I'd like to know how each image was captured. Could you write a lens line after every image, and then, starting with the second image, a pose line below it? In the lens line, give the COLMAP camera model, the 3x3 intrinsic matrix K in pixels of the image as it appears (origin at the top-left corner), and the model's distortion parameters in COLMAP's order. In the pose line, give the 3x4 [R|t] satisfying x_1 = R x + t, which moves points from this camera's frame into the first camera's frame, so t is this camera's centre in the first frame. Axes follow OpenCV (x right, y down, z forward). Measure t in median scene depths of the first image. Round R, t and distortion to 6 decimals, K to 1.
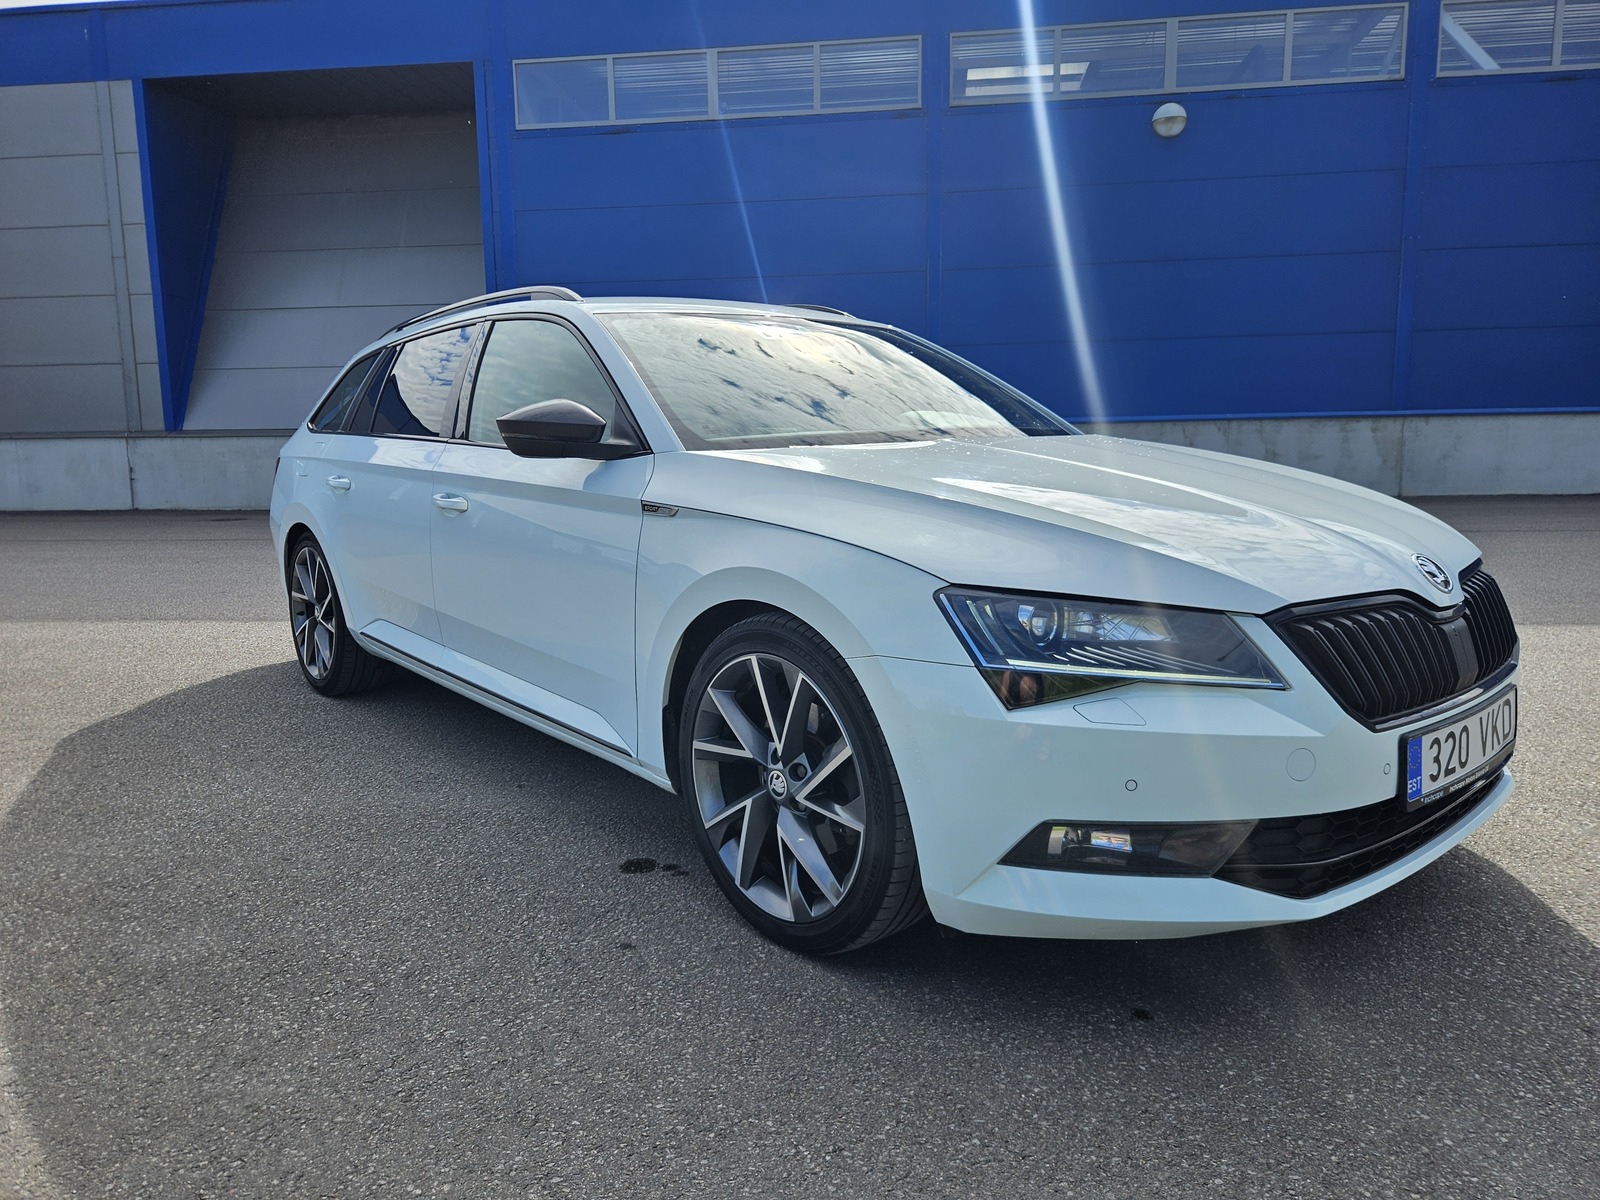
lens RADIAL K [[1101.4, 0, 765.4], [0, 1101.4, 588.9], [0, 0, 1]] dist [0.066555, -0.065852]
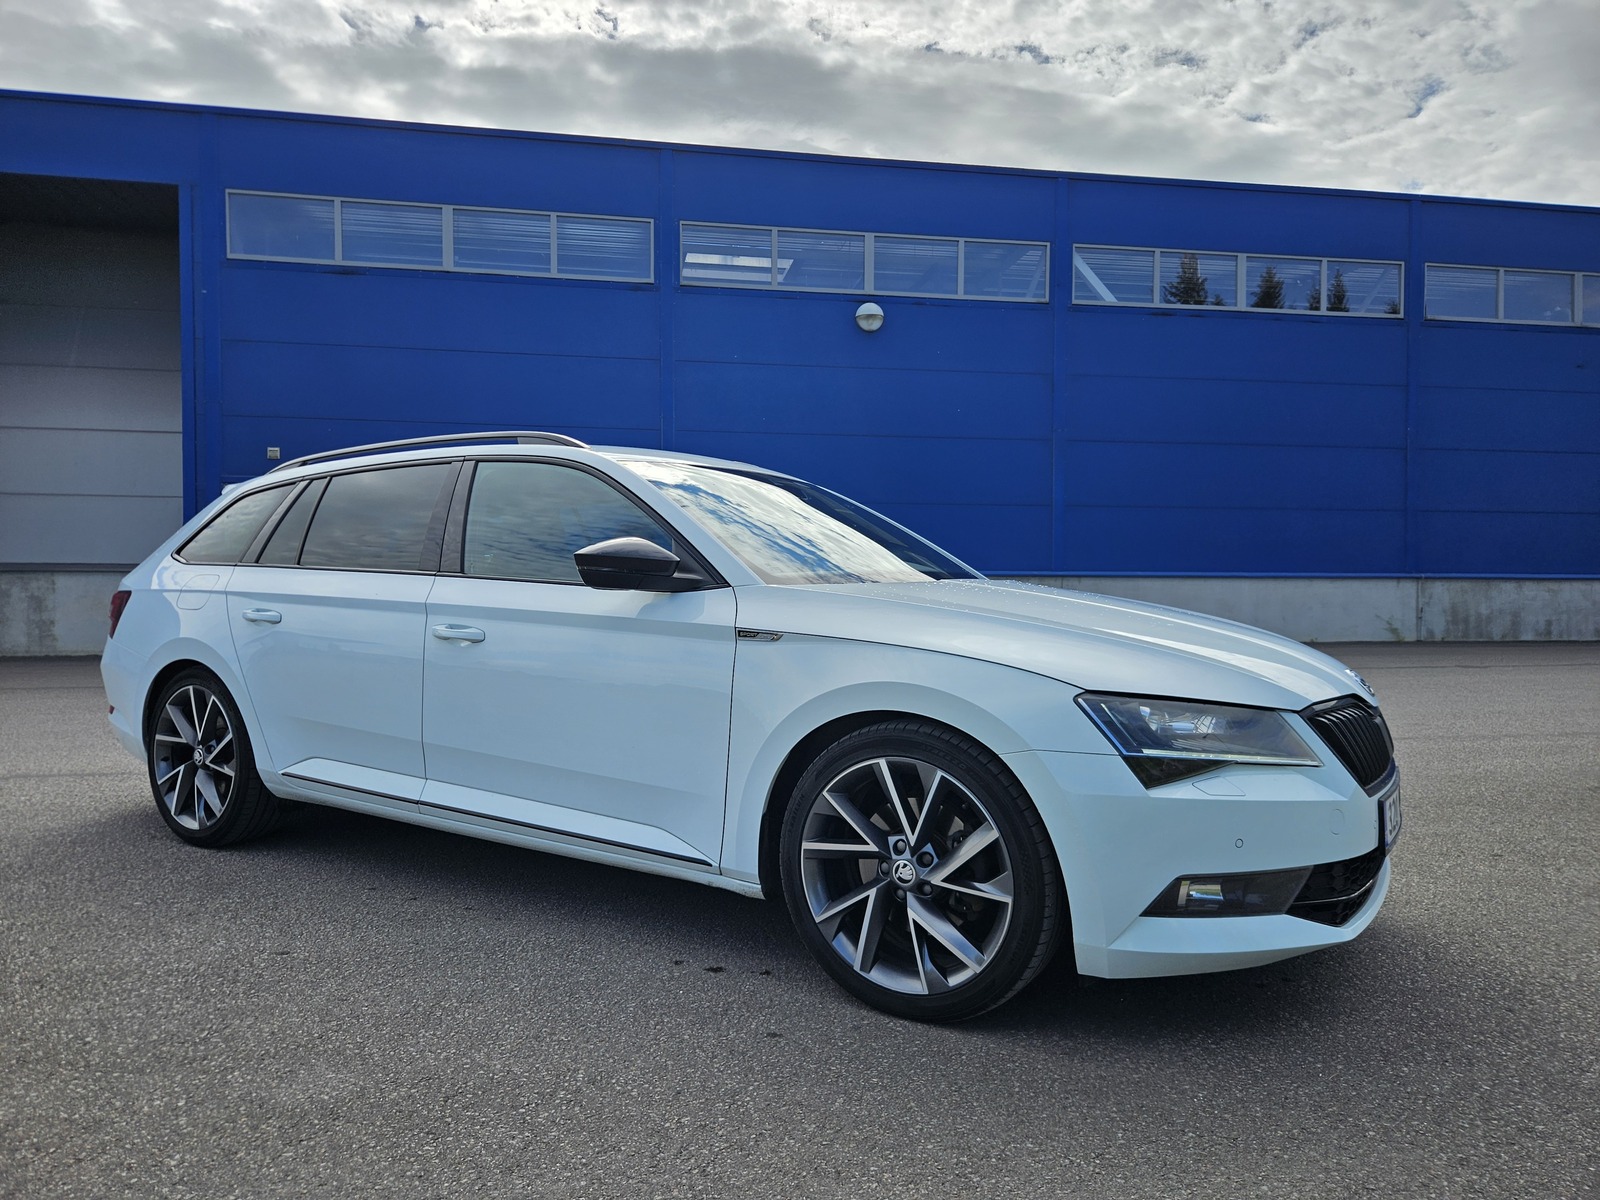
lens RADIAL K [[1089.9, 0, 800.0], [0, 1089.9, 600.0], [0, 0, 1]] dist [0.056328, -0.043621]
pose [[0.953005, 0.014592, 0.302603, -0.387023], [0.022926, 0.992502, -0.120061, 0.026378], [-0.302086, 0.121357, 0.945524, -0.067335]]
